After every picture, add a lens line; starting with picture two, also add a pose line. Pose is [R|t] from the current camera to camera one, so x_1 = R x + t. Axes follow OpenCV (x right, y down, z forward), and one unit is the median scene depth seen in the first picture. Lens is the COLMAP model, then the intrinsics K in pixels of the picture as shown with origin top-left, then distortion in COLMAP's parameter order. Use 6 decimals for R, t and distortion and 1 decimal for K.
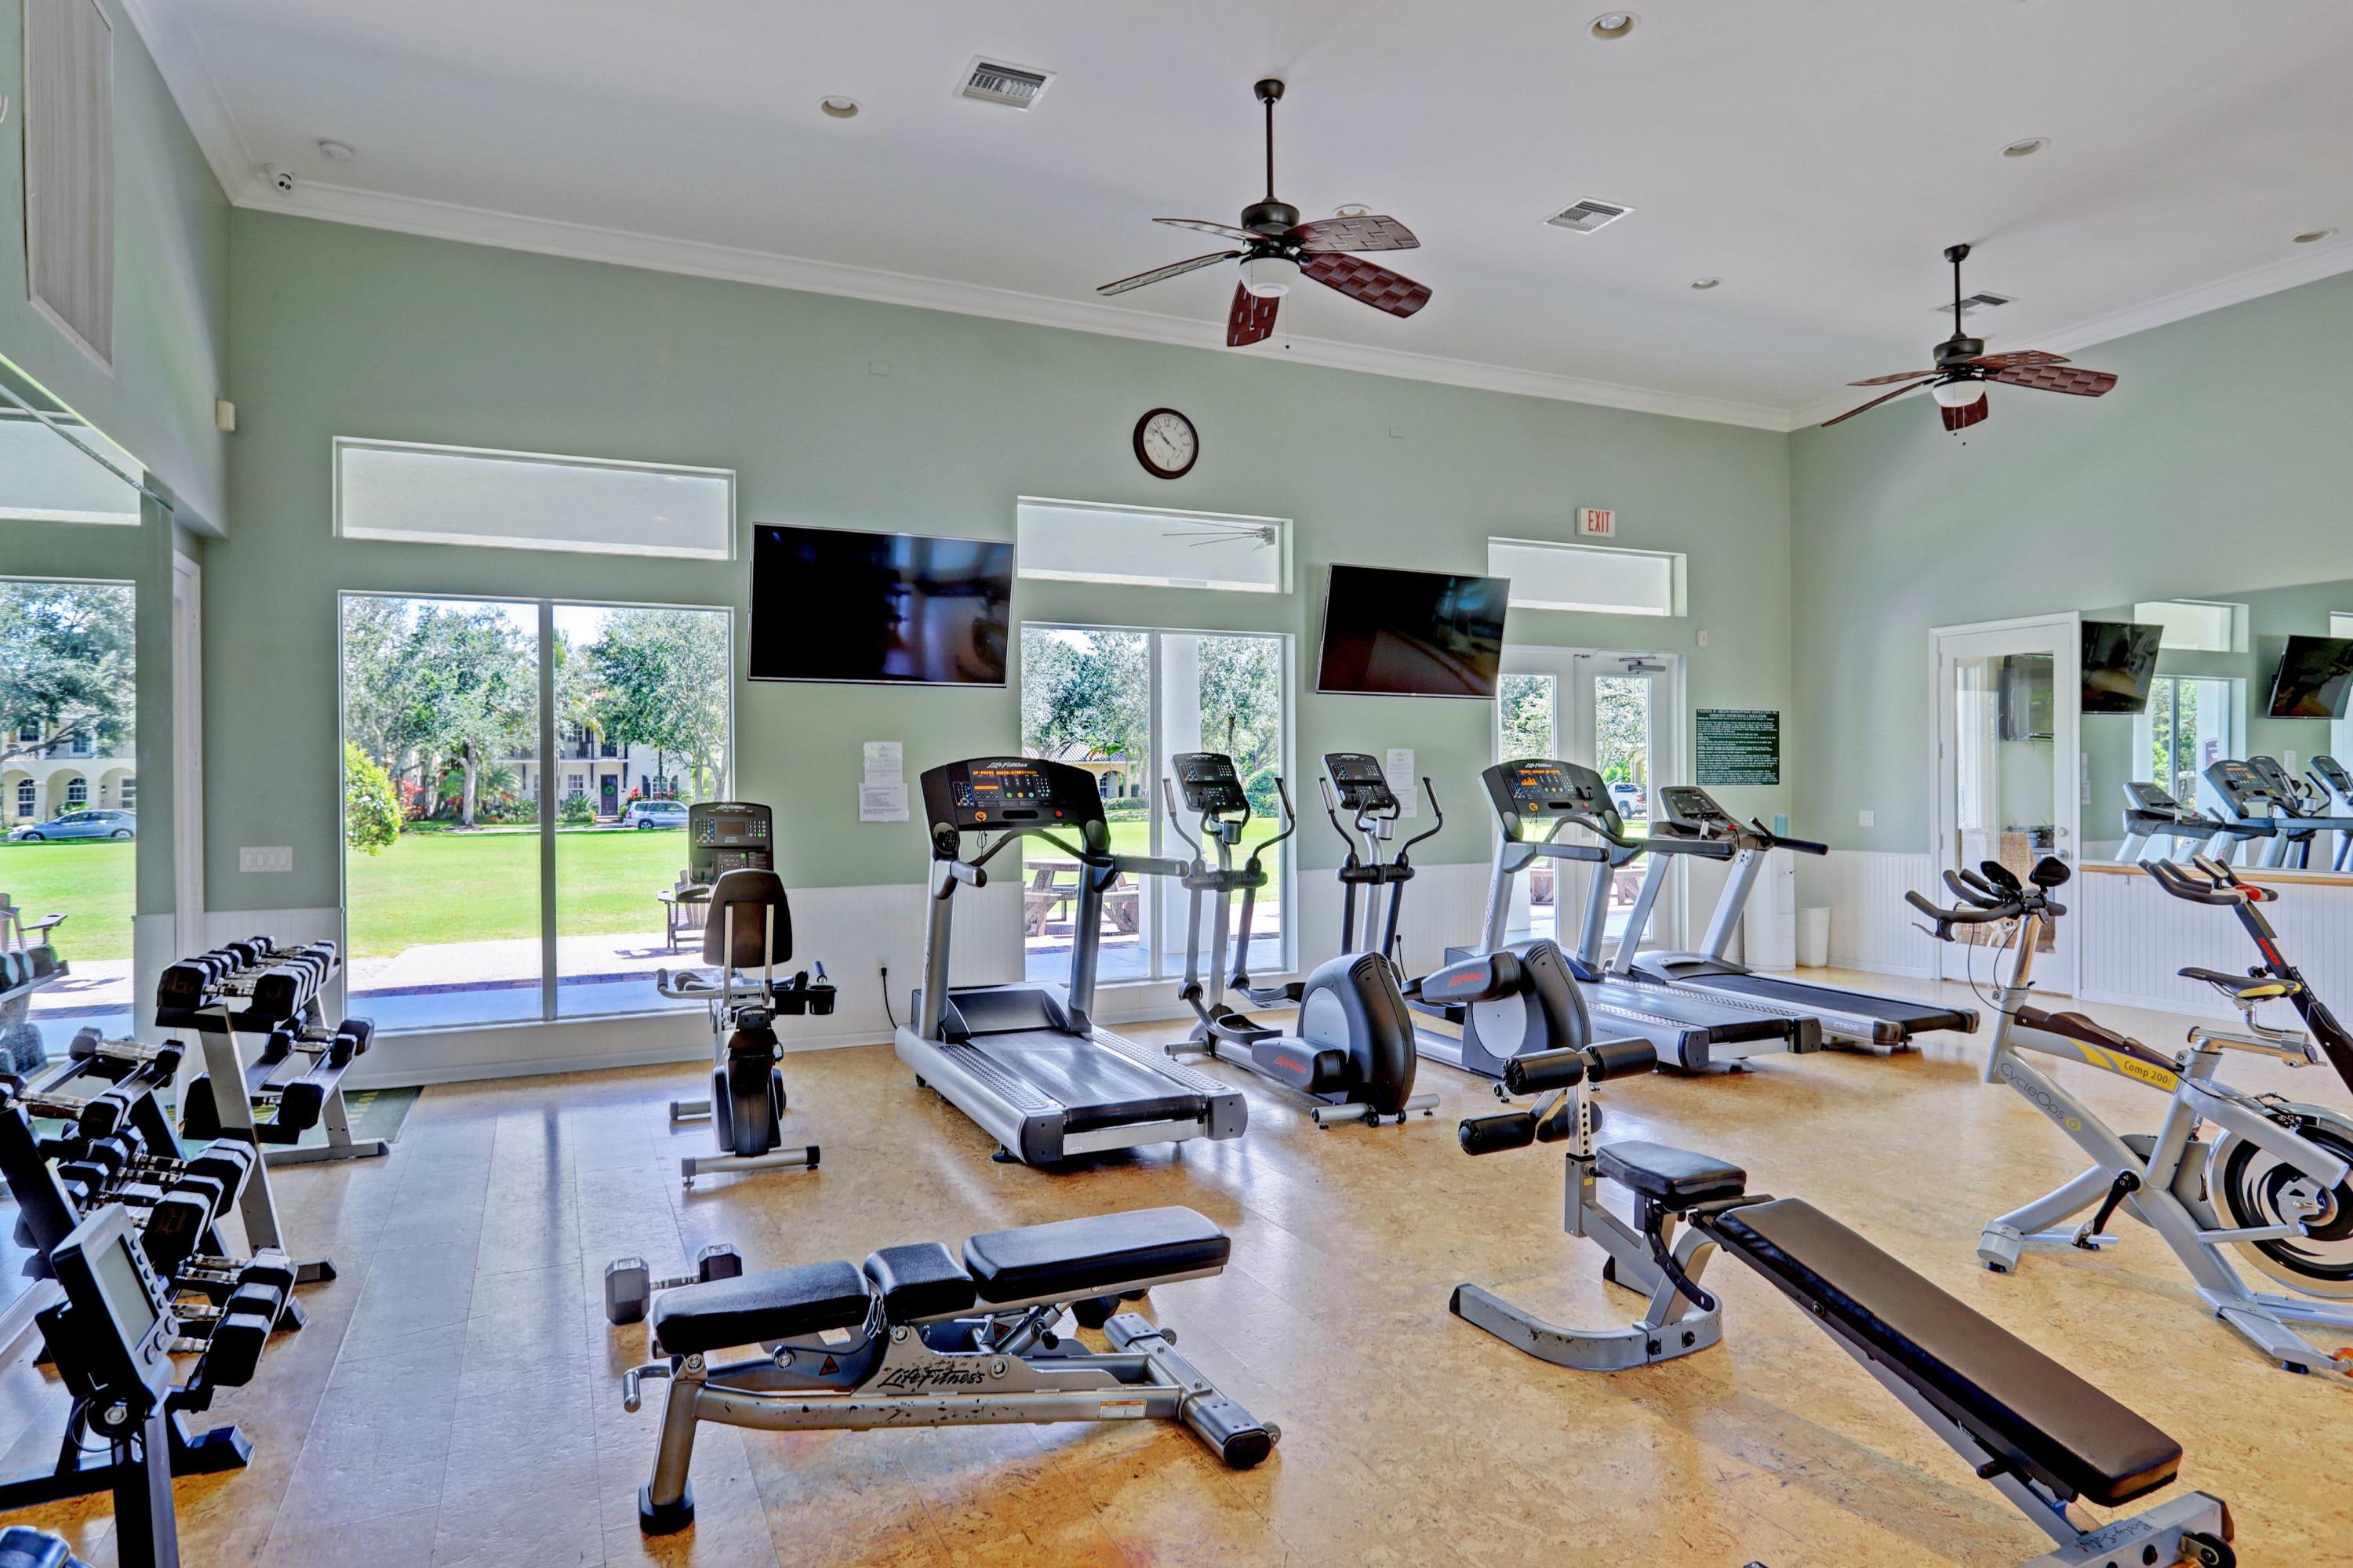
lens RADIAL K [[1357.5, 0, 1172.3], [0, 1357.5, 766.8], [0, 0, 1]] dist [-0.000330, 0.000085]
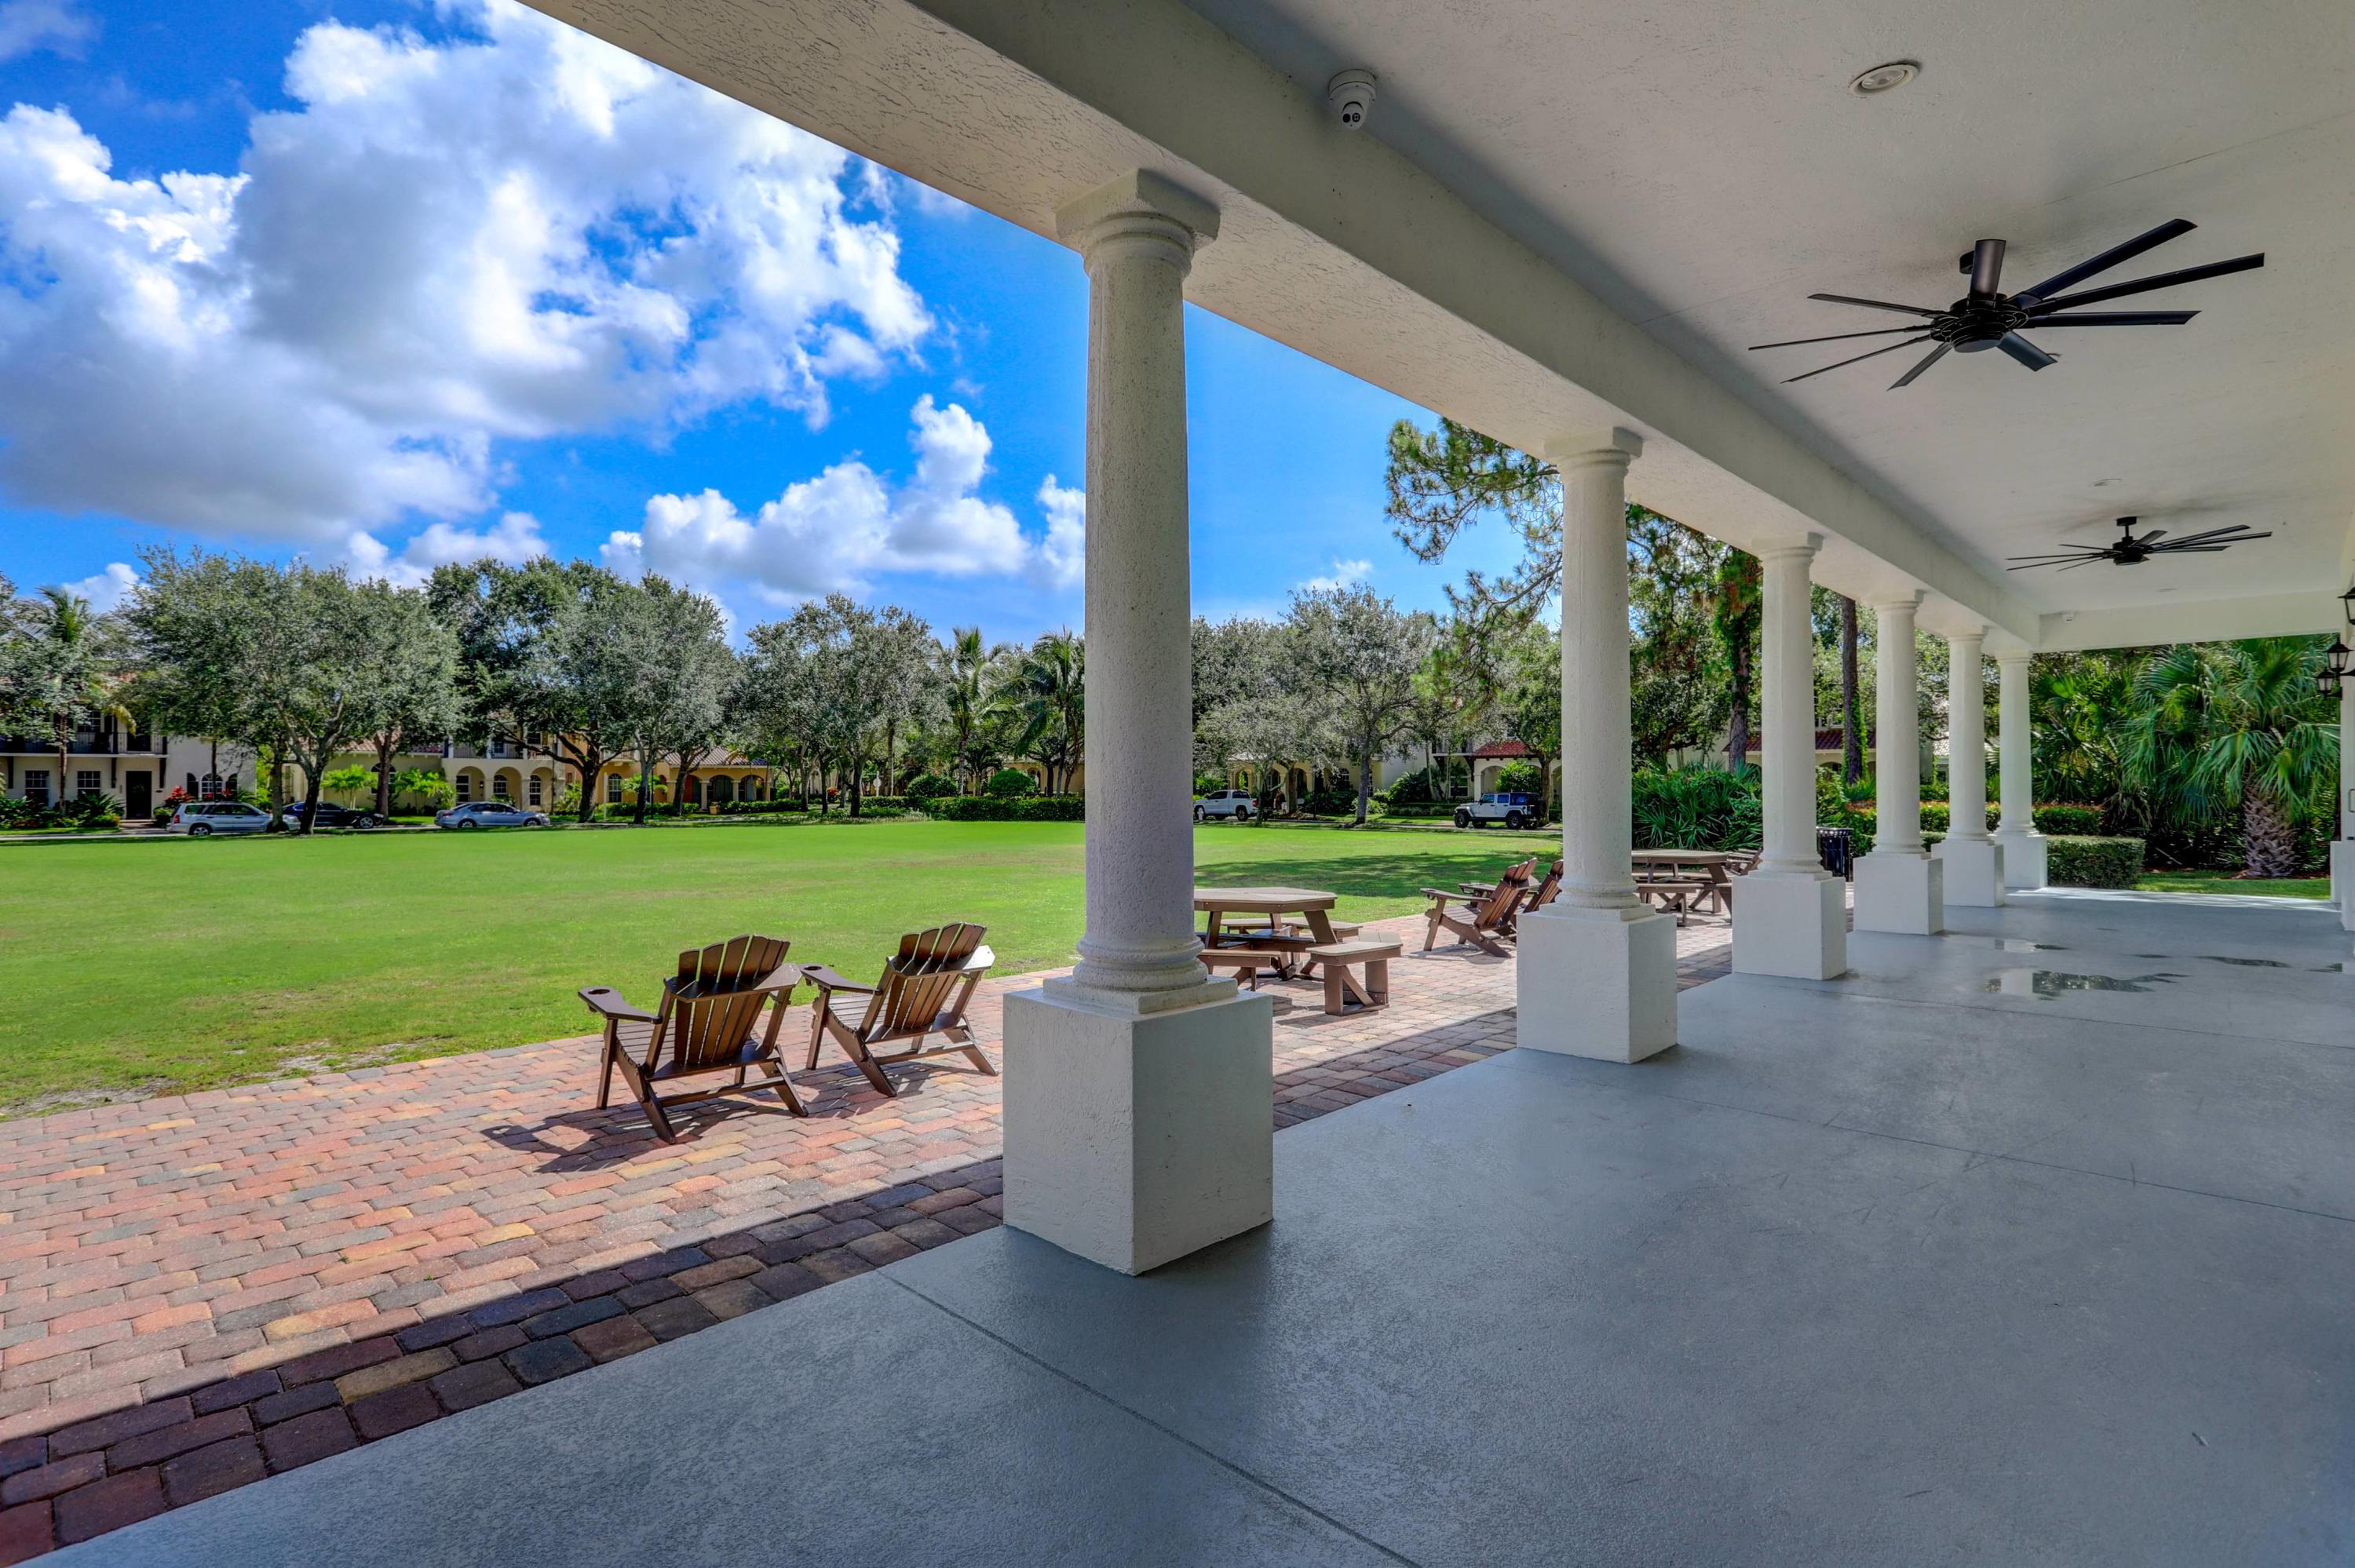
lens RADIAL K [[1131.7, 0, 1178.5], [0, 1131.7, 781.1], [0, 0, 1]] dist [0.000563, 0.000082]
pose [[0.934316, 0.010375, 0.356295, -0.065370], [-0.012026, 0.999925, 0.002419, 0.002566], [-0.356243, -0.006545, 0.934370, 0.111973]]
